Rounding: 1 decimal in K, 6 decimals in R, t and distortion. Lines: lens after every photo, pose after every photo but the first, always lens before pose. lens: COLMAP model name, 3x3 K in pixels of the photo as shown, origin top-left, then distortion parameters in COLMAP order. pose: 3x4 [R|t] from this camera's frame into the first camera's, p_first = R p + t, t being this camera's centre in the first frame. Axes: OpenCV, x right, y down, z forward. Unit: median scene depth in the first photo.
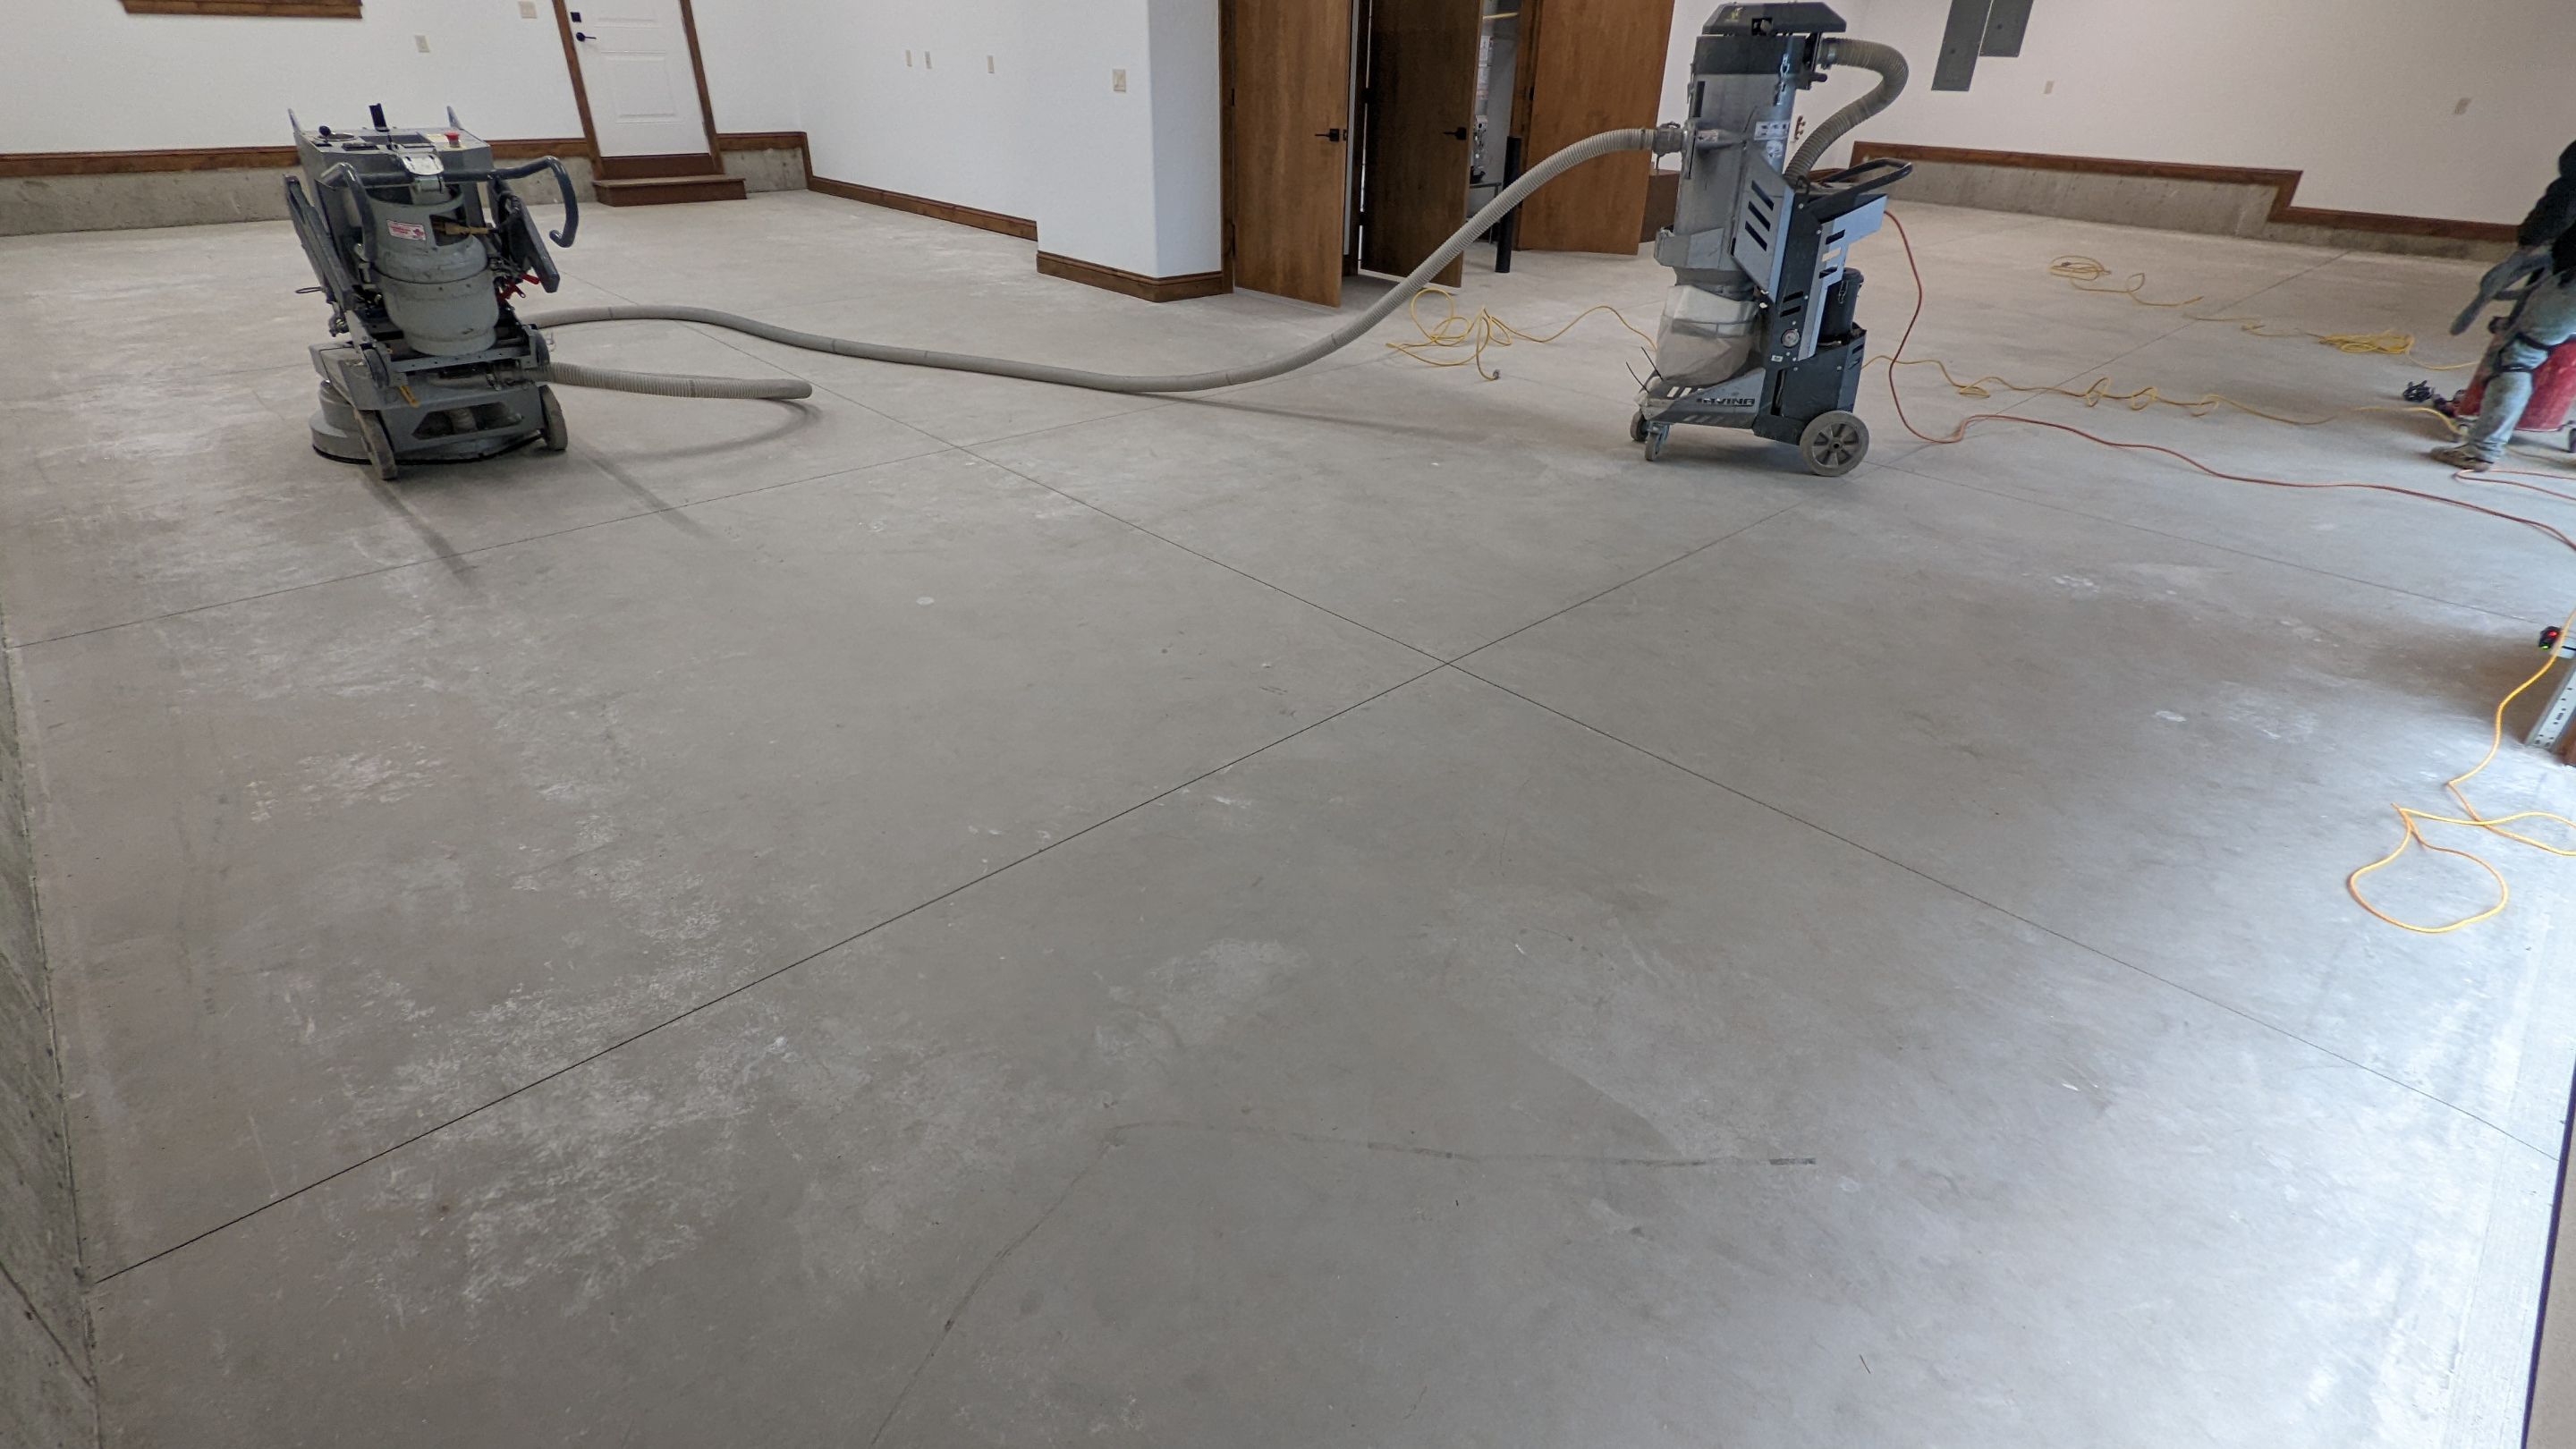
lens RADIAL K [[1222.5, 0, 1301.5], [0, 1222.5, 733.9], [0, 0, 1]] dist [-0.002573, 0.001026]
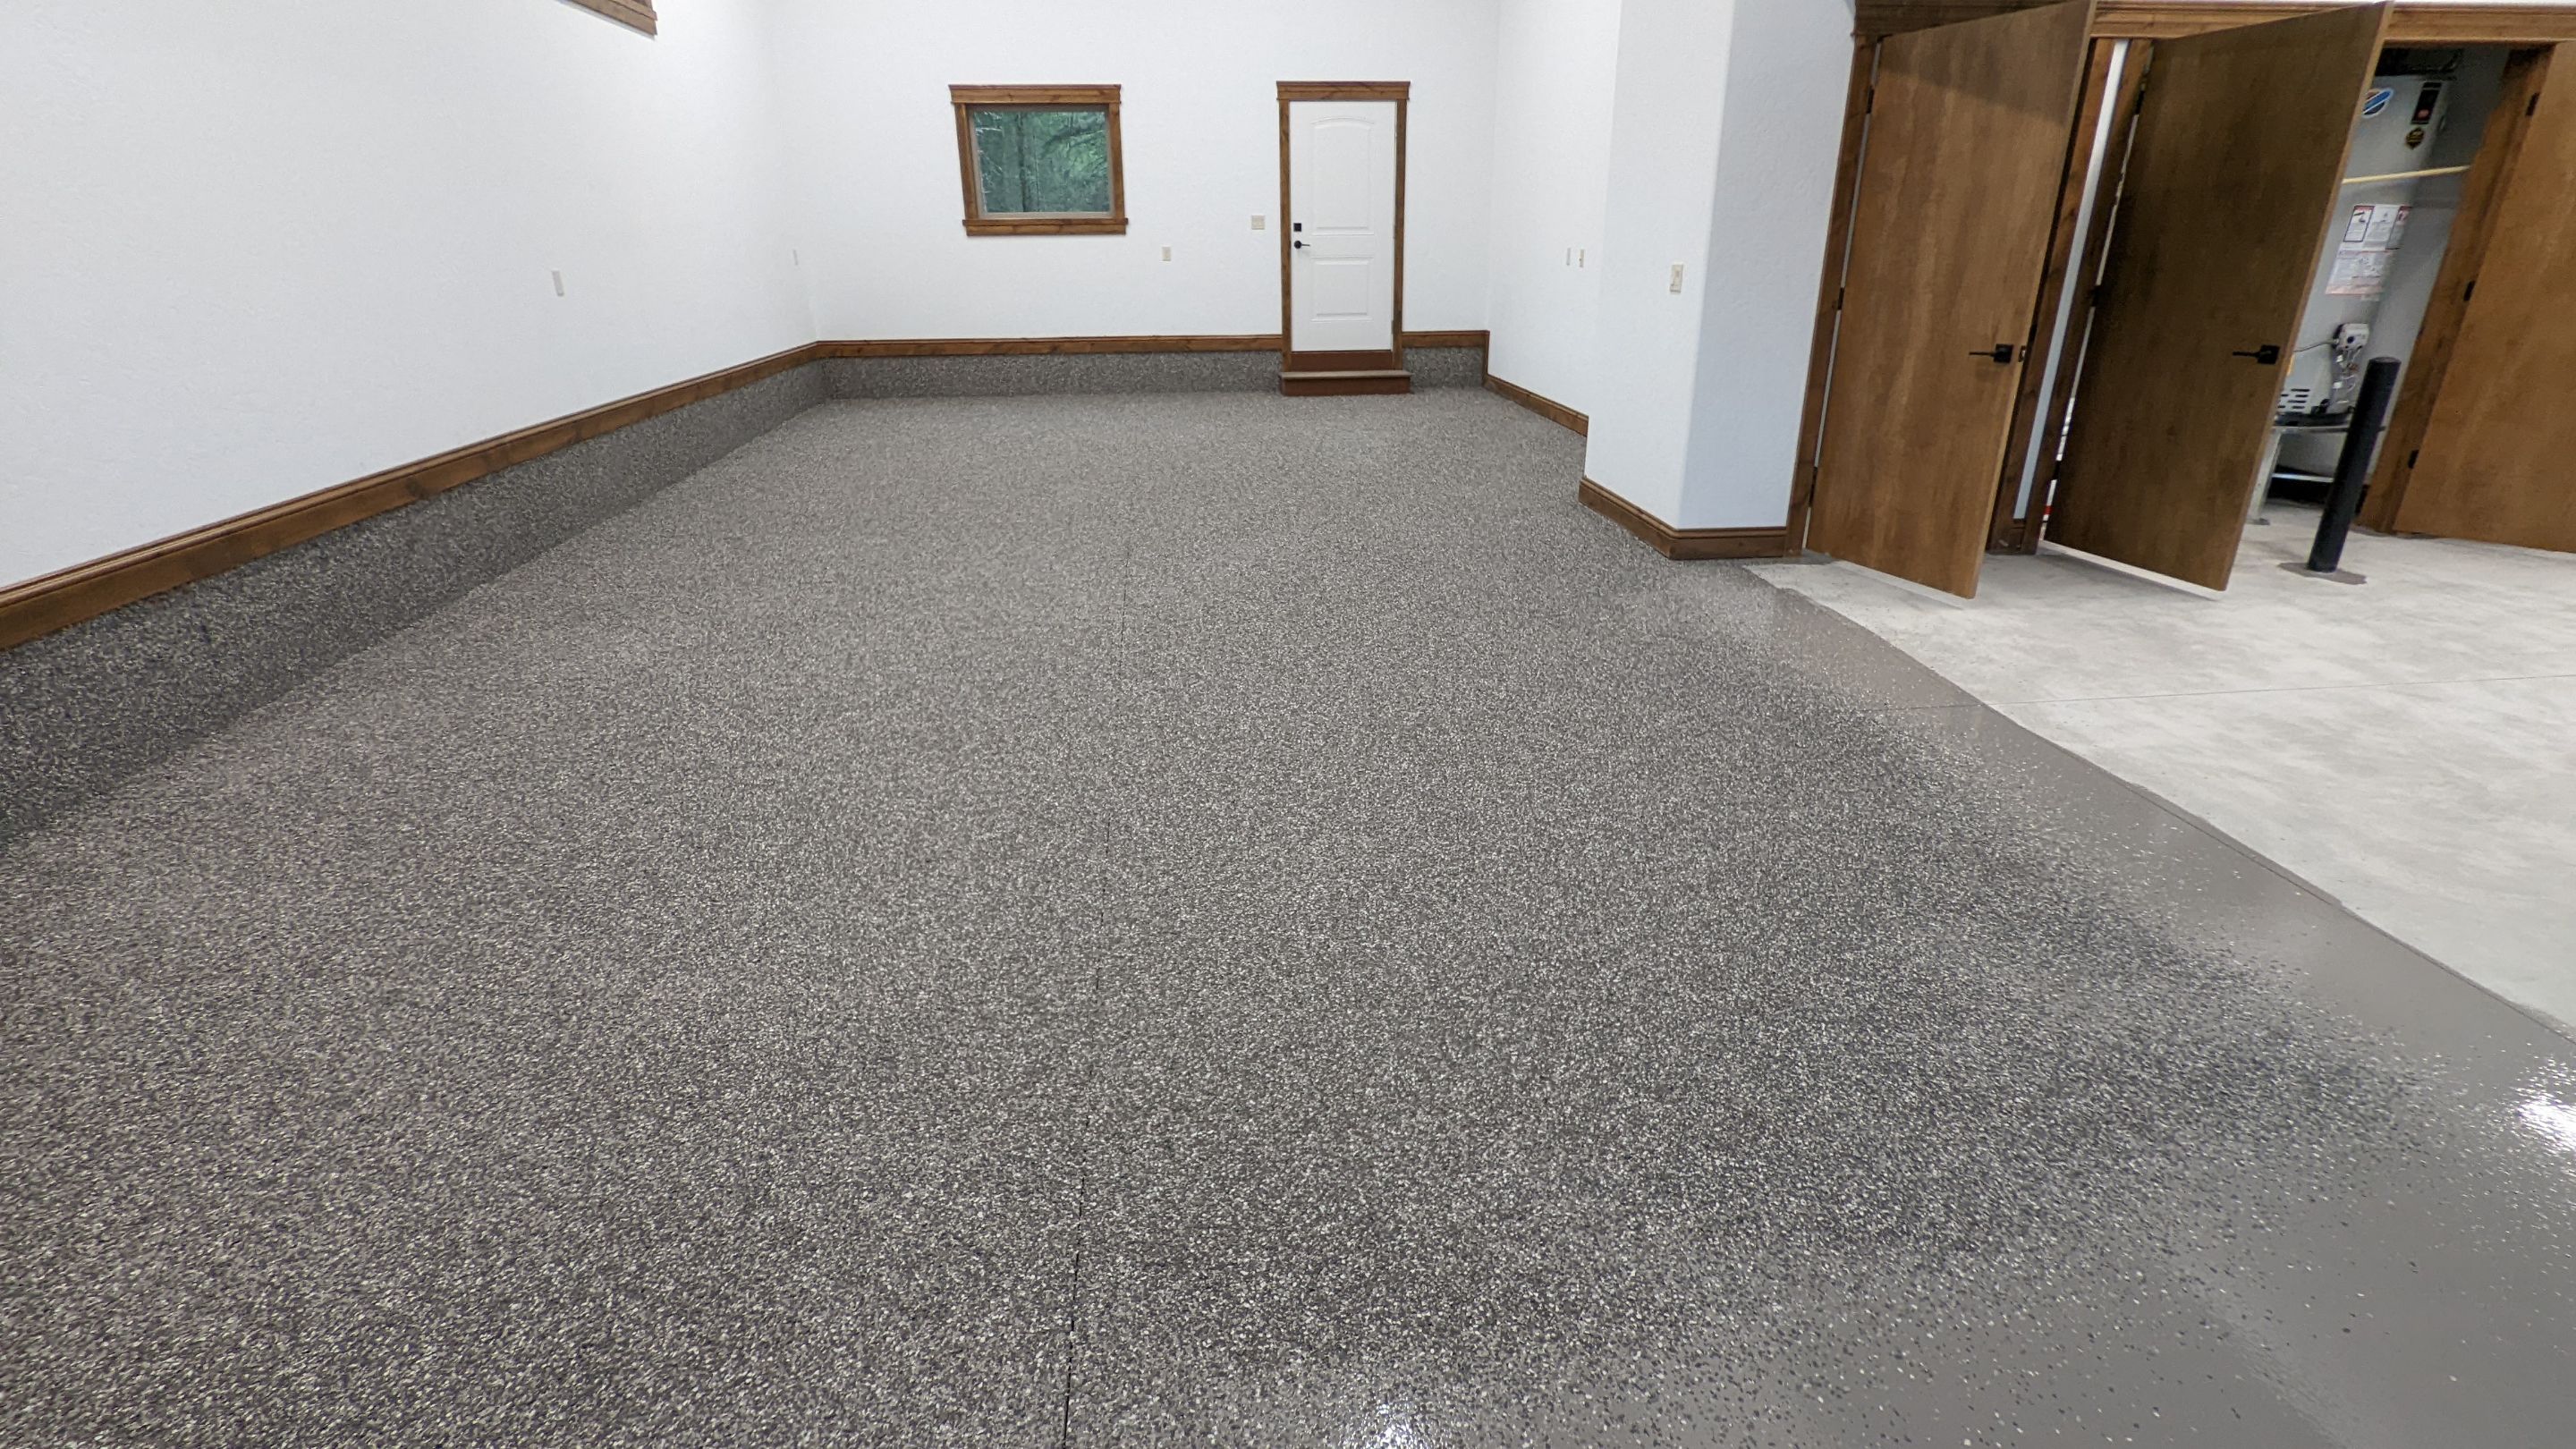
lens RADIAL K [[1222.5, 0, 1299.6], [0, 1222.5, 731.9], [0, 0, 1]] dist [-0.002573, 0.001026]
pose [[0.790635, 0.203434, -0.577504, 0.128130], [-0.279991, 0.958922, -0.045530, -0.130143], [0.544519, 0.197694, 0.815117, 0.244380]]
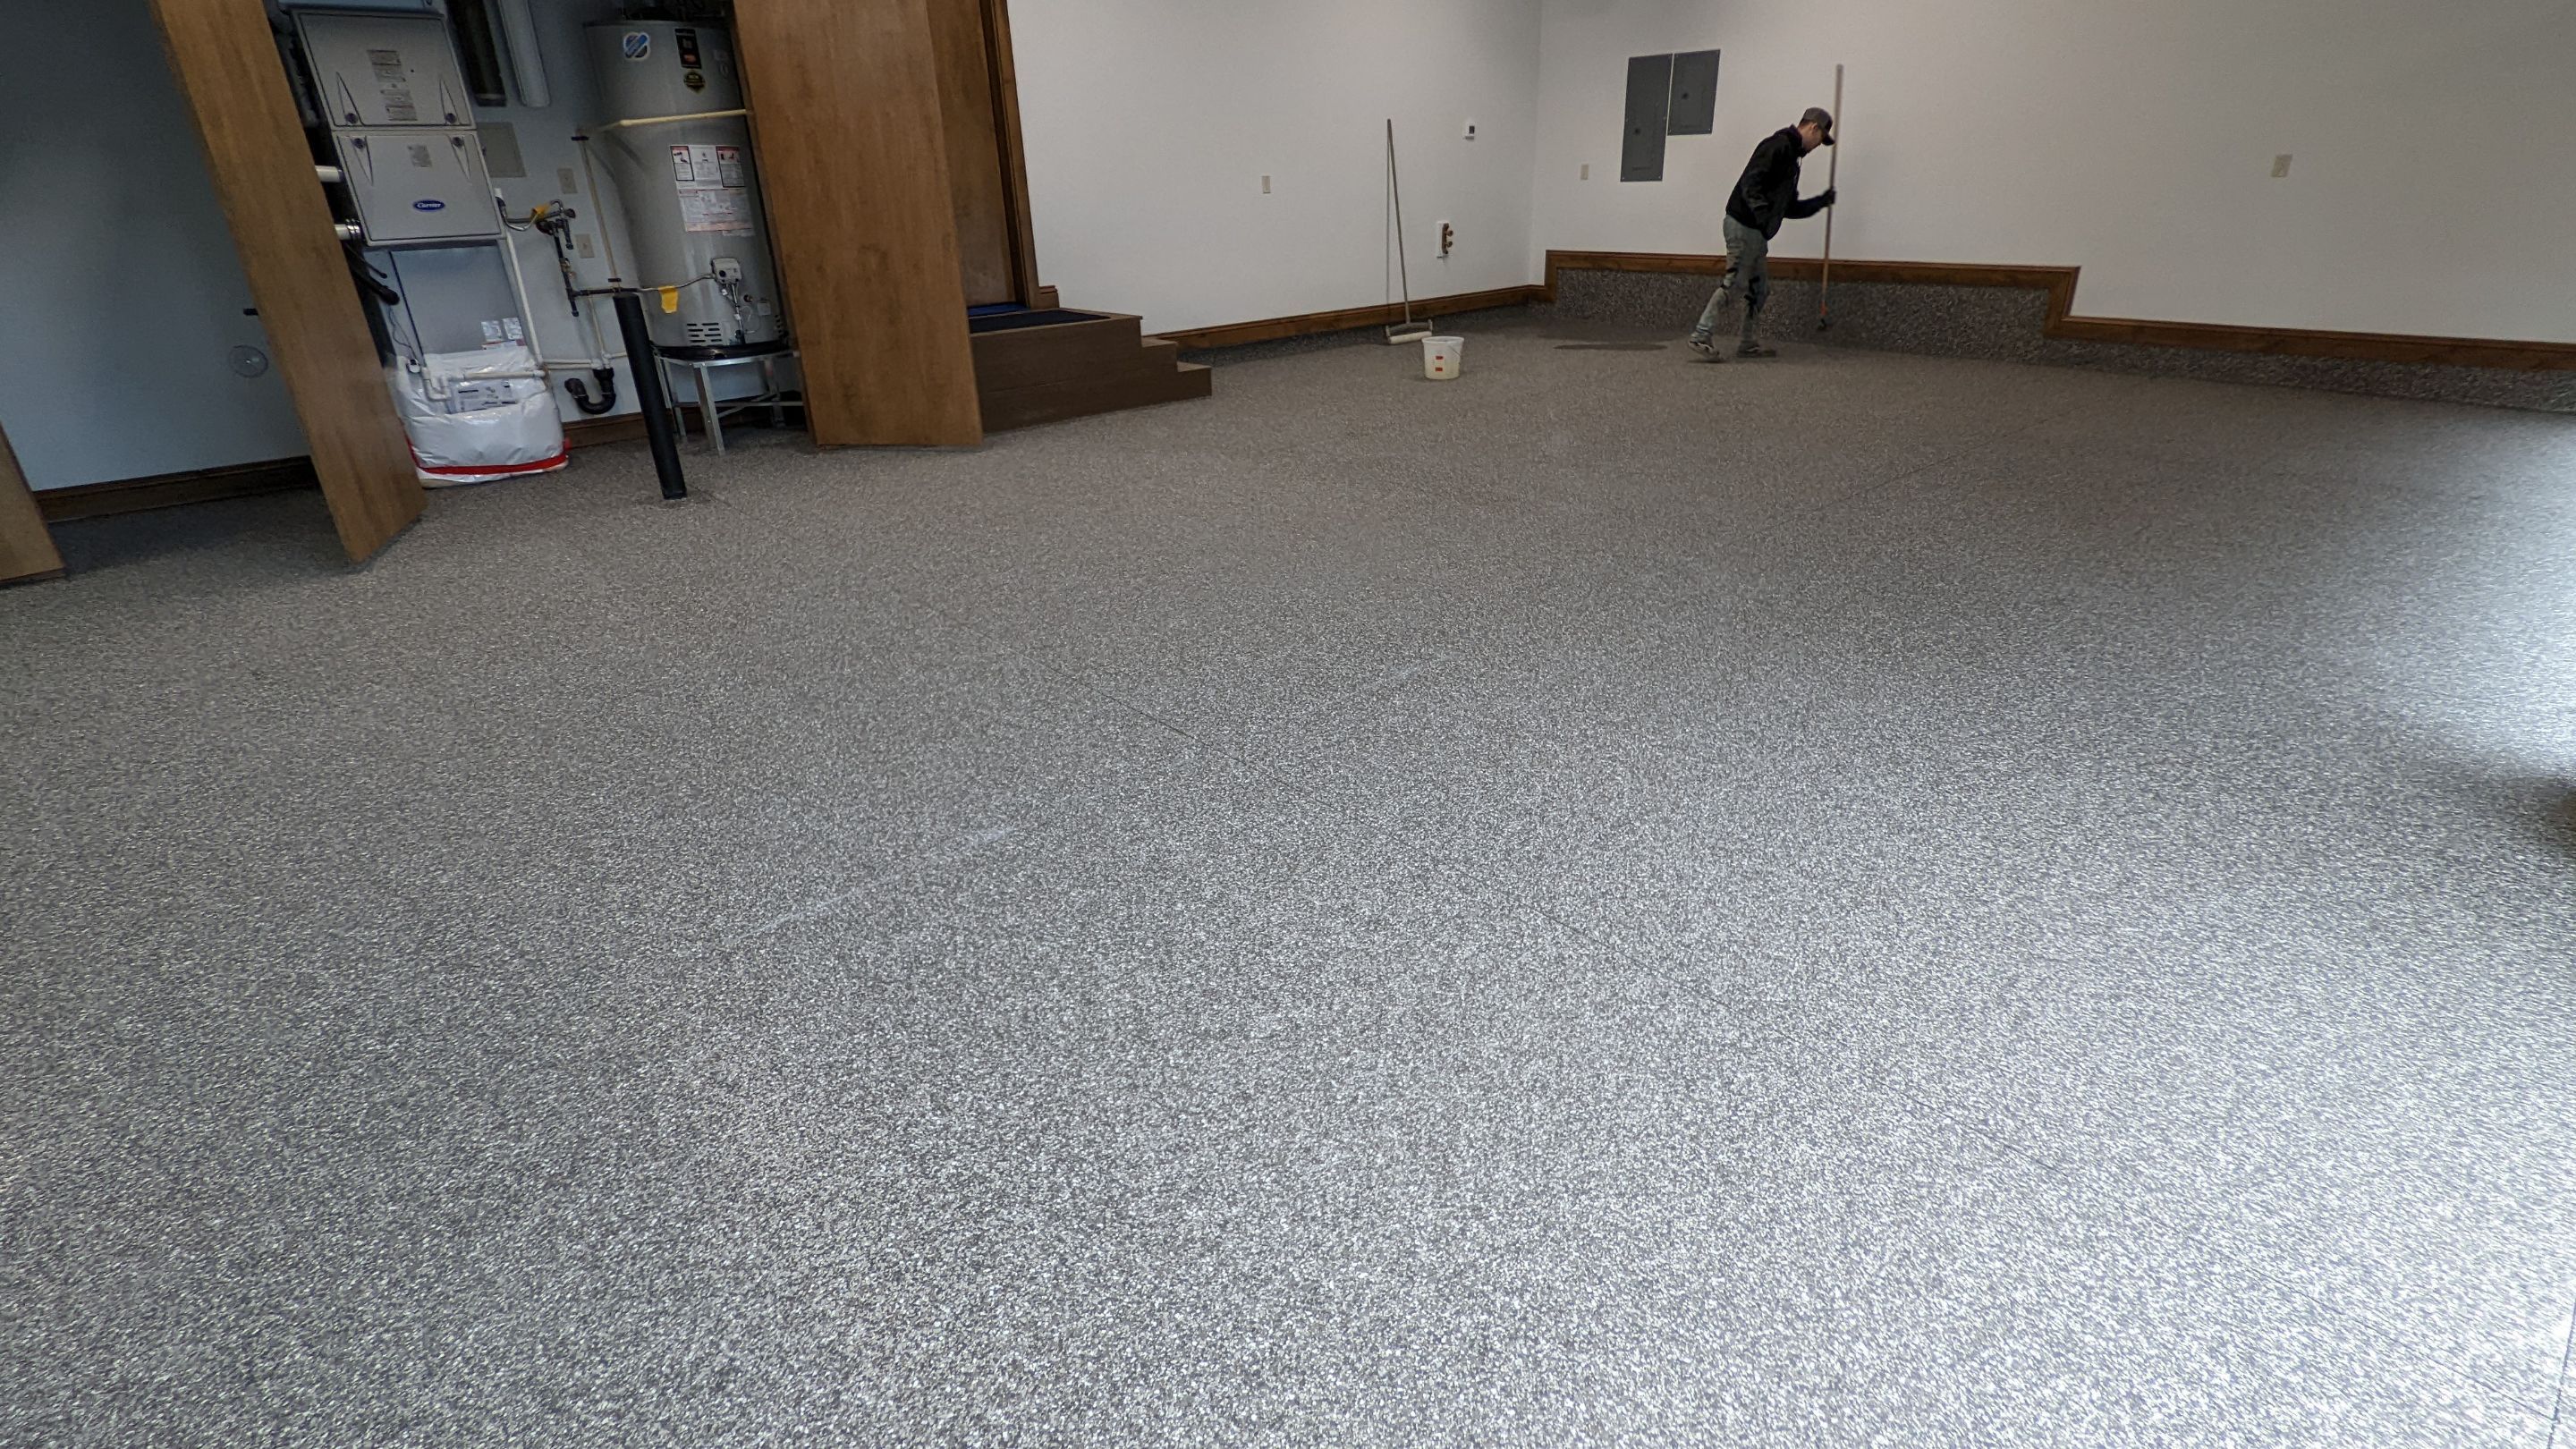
lens RADIAL K [[1222.5, 0, 1302.4], [0, 1222.5, 733.2], [0, 0, 1]] dist [-0.002573, 0.001026]
pose [[0.998178, -0.030449, -0.052089, 0.513137], [0.026168, 0.996373, -0.080970, -0.191594], [0.054365, 0.079459, 0.995355, 0.385643]]
